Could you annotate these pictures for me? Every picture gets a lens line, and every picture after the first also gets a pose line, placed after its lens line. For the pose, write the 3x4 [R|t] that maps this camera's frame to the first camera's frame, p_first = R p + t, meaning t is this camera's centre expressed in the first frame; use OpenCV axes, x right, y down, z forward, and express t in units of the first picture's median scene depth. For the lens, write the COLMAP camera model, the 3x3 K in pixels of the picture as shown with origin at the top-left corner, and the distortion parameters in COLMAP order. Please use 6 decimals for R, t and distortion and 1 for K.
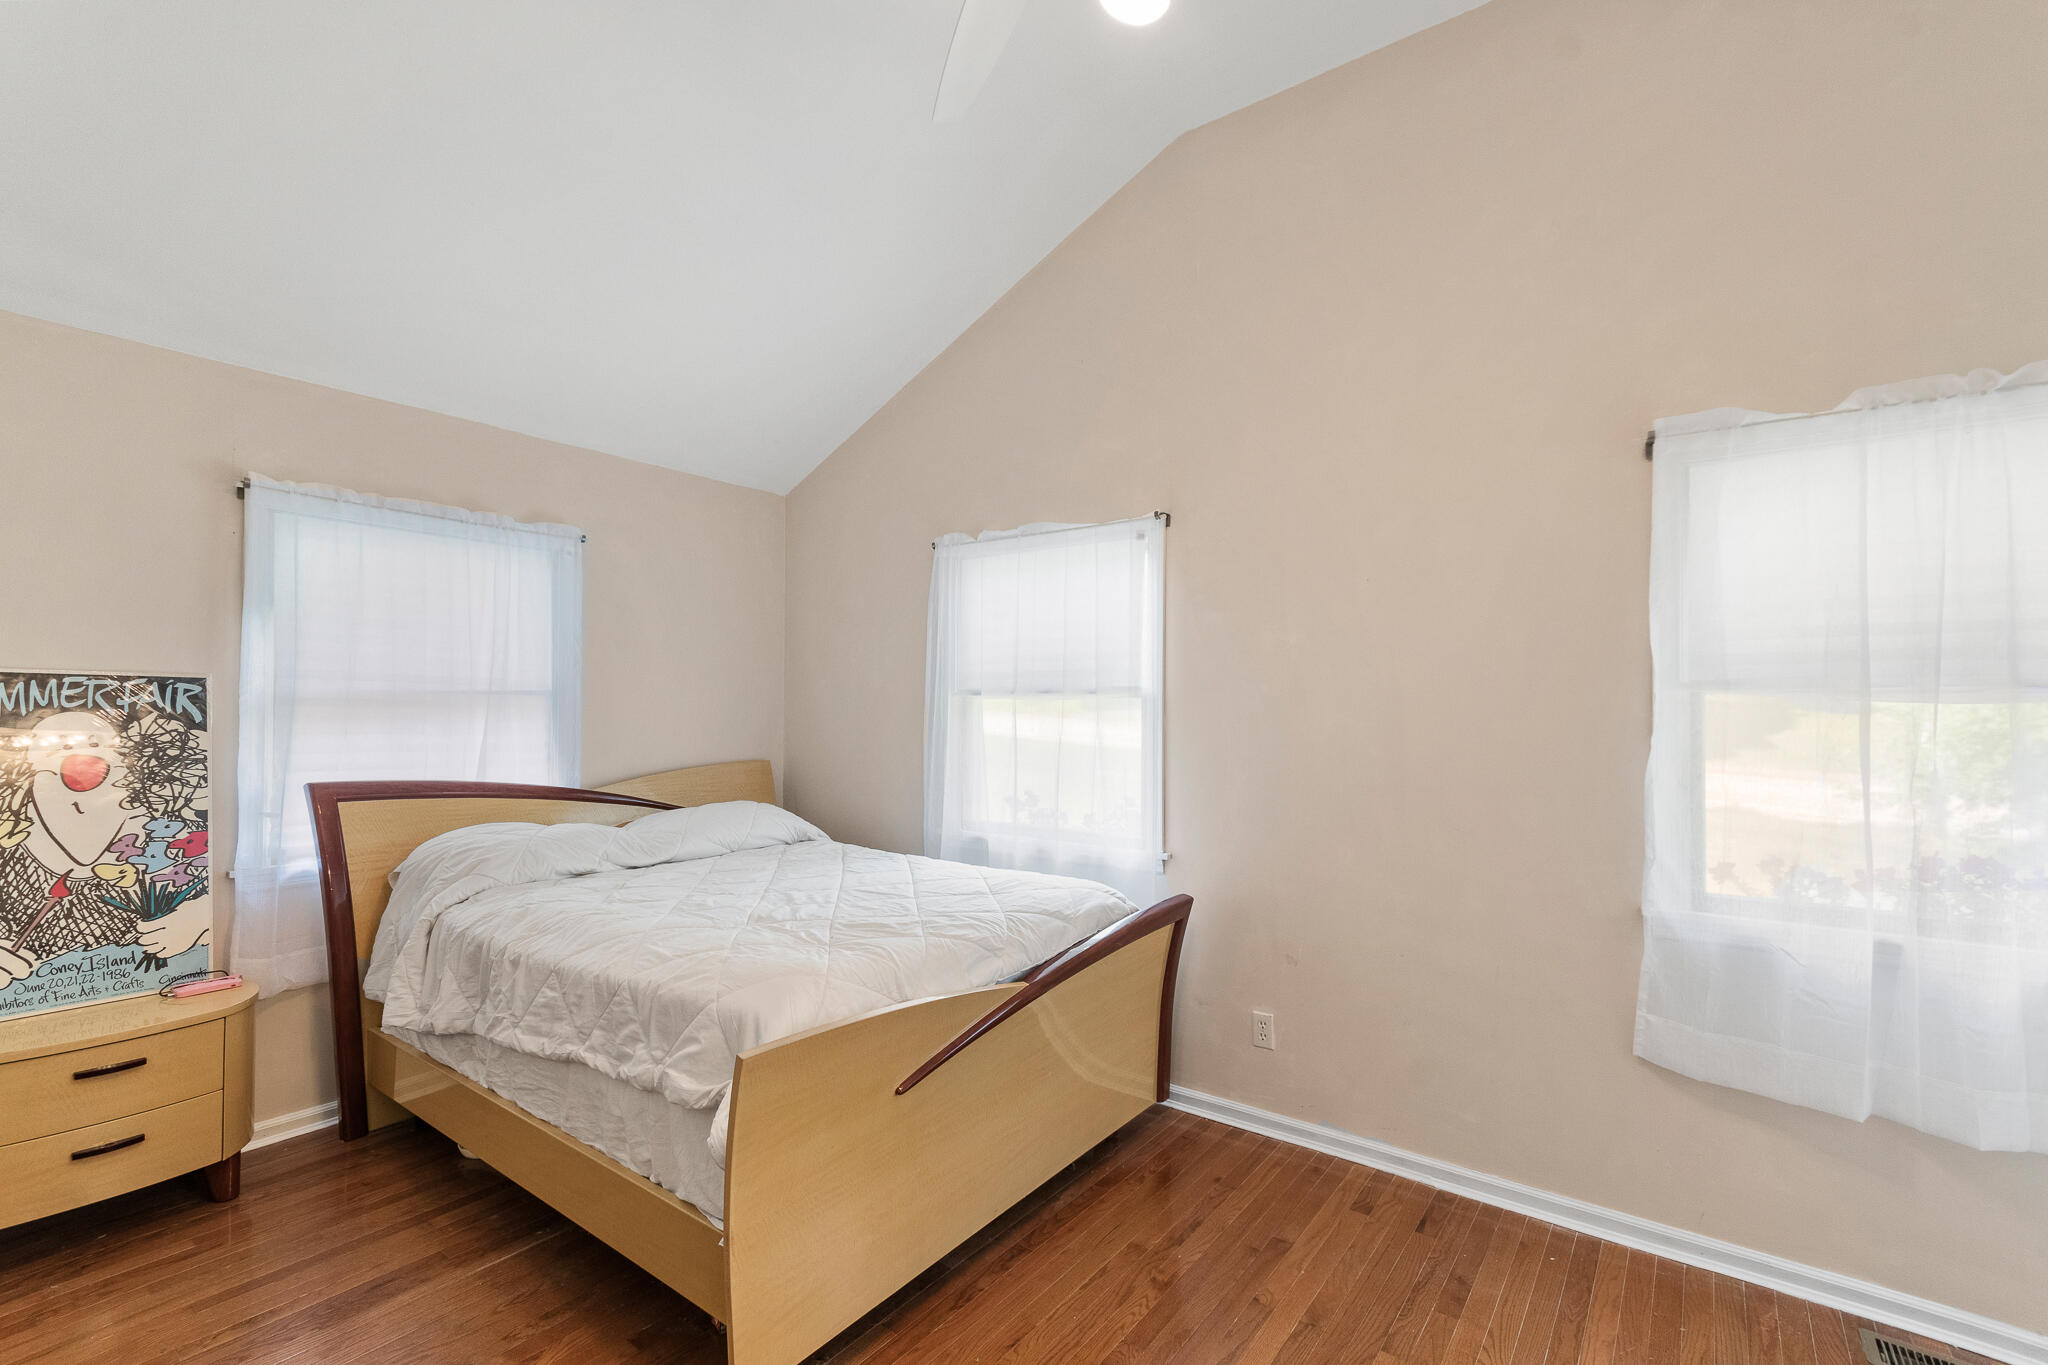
lens RADIAL K [[897.3, 0, 1012.7], [0, 897.3, 694.5], [0, 0, 1]] dist [0.001996, 0.000330]
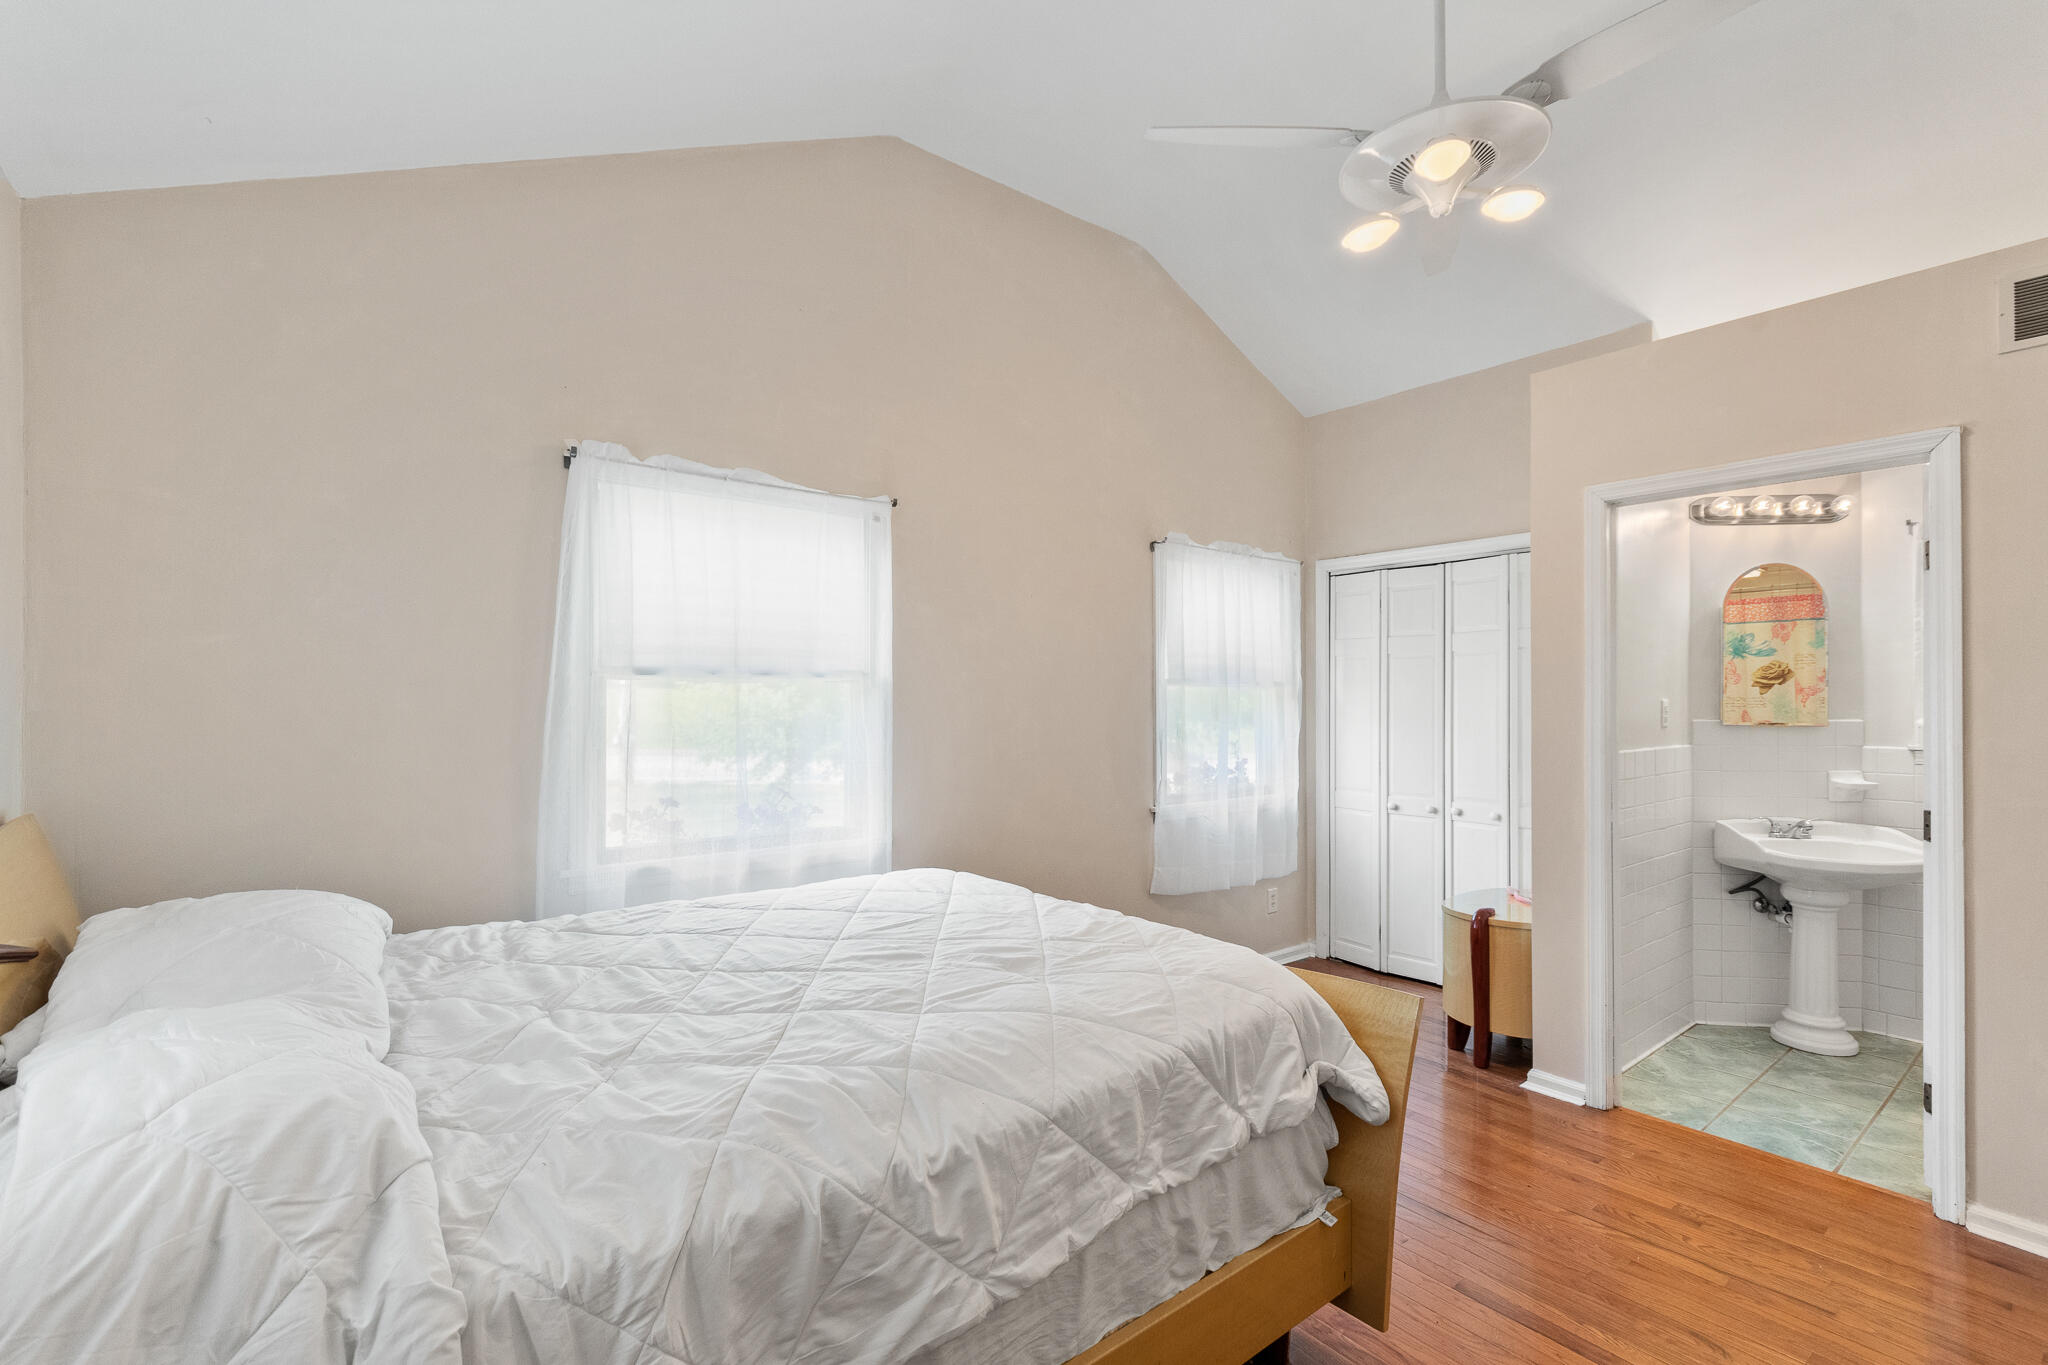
lens RADIAL K [[897.3, 0, 1012.7], [0, 897.3, 694.5], [0, 0, 1]] dist [0.001996, 0.000330]
pose [[0.255706, -0.006143, 0.966735, -0.898000], [-0.022101, 0.999681, 0.012198, 0.001172], [-0.966502, -0.024485, 0.255489, 0.697457]]
